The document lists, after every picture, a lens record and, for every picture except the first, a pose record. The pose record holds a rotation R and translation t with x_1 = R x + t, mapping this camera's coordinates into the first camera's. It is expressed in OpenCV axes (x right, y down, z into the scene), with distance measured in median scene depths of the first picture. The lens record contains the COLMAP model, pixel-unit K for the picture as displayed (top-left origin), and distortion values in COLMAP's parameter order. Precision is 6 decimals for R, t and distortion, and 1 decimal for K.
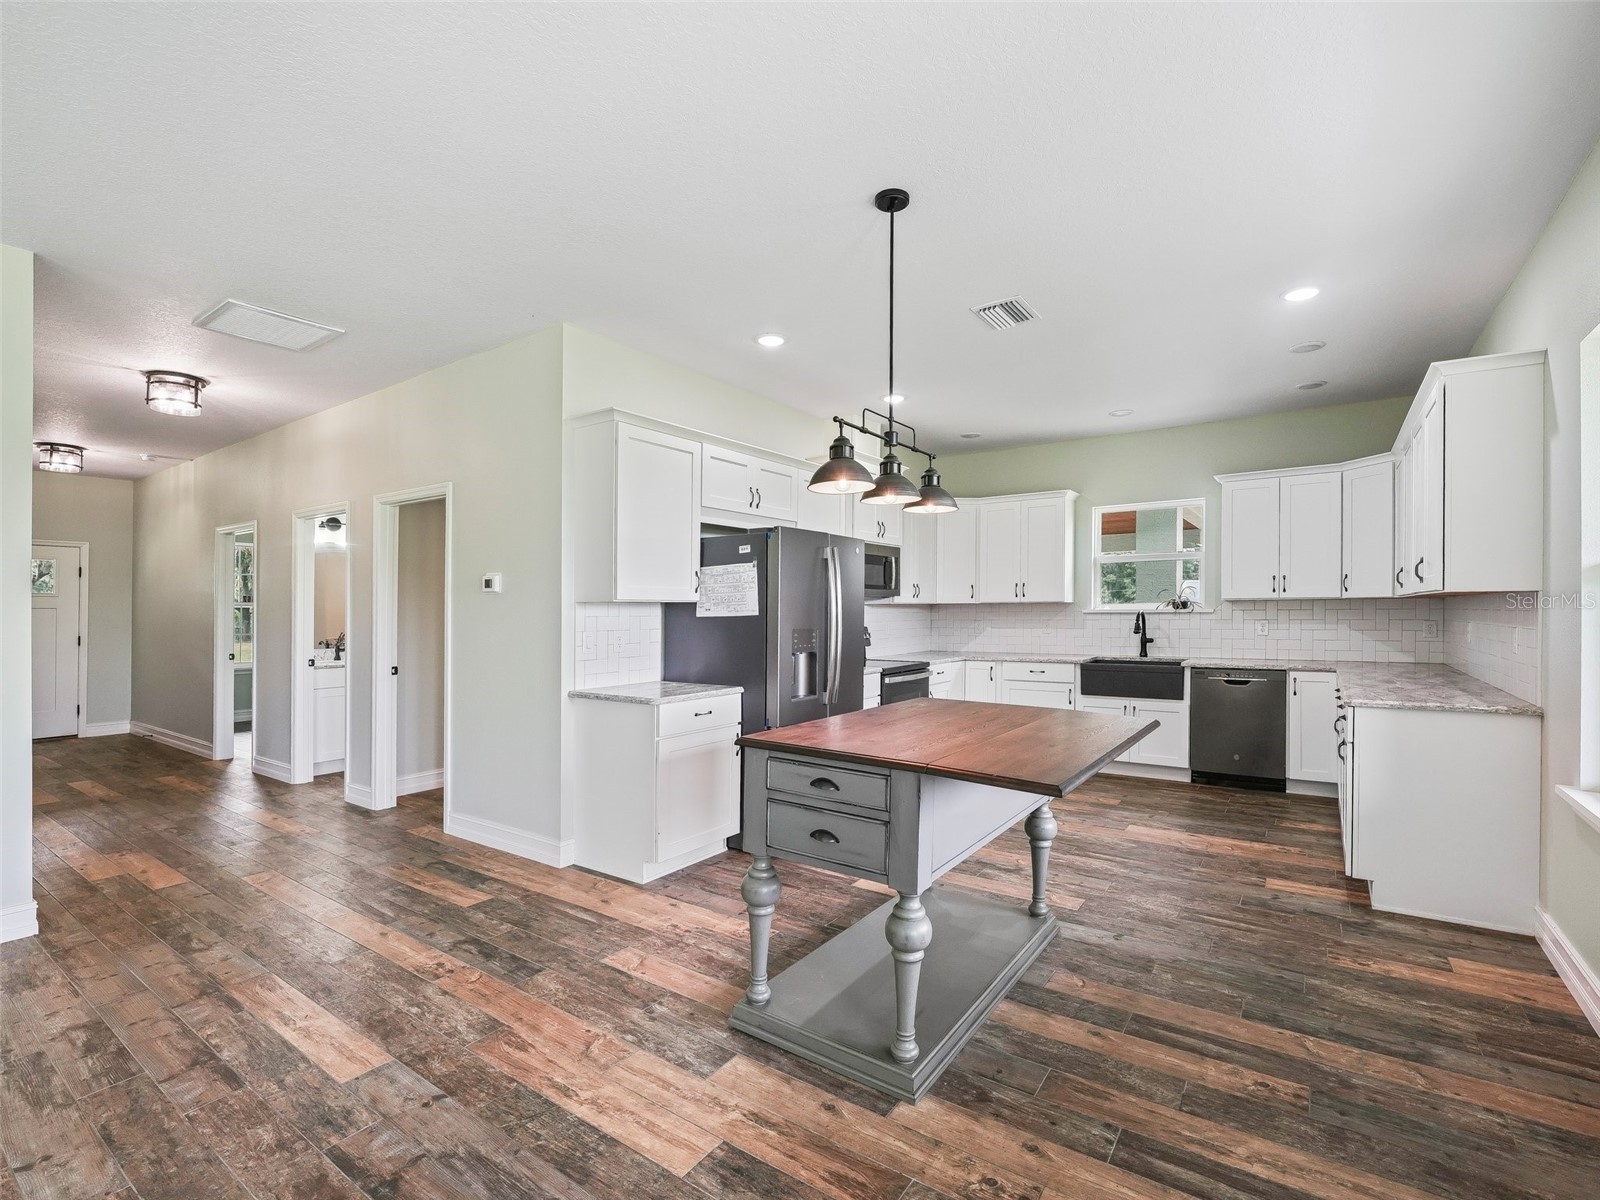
lens RADIAL K [[743.3, 0, 839.2], [0, 743.3, 625.5], [0, 0, 1]] dist [-0.019577, 0.000791]
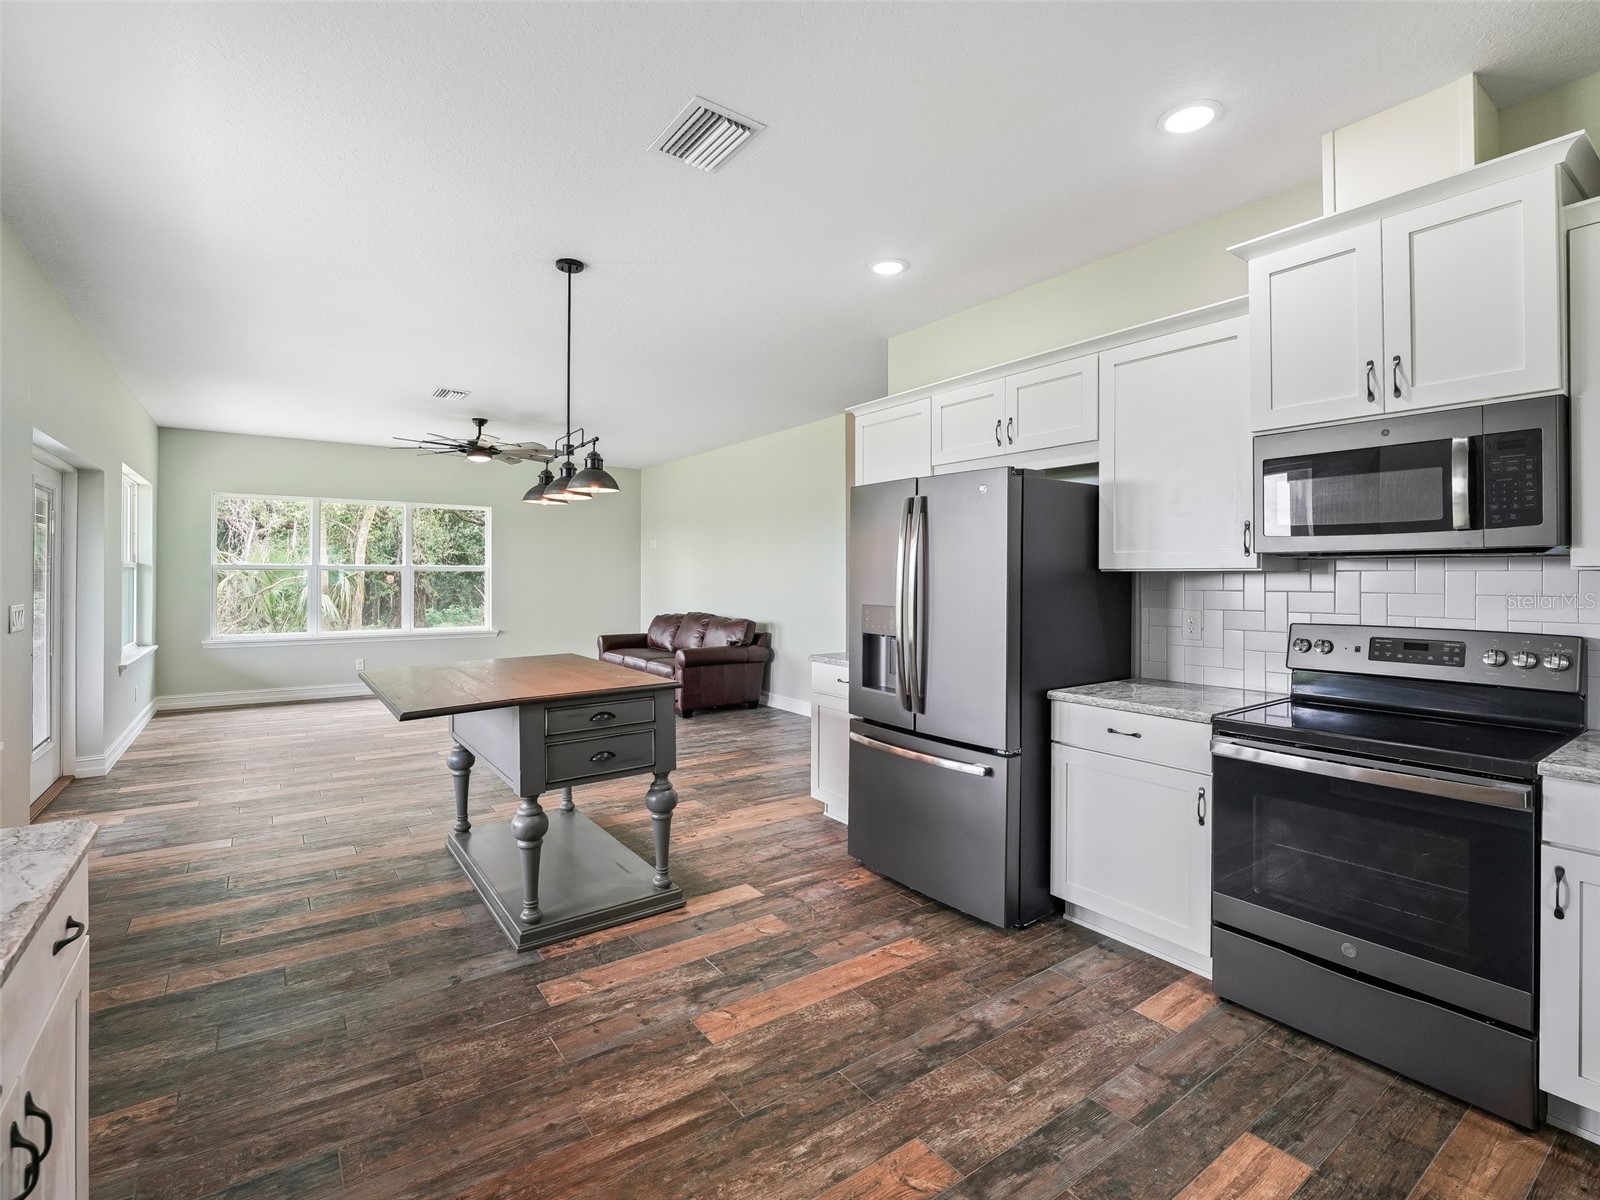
lens RADIAL K [[743.3, 0, 766.2], [0, 743.3, 562.8], [0, 0, 1]] dist [-0.019577, 0.000791]
pose [[-0.385660, -0.008816, -0.922599, 0.584235], [-0.020989, 0.999779, -0.000780, -0.027235], [0.922402, 0.019064, -0.385760, 0.947035]]
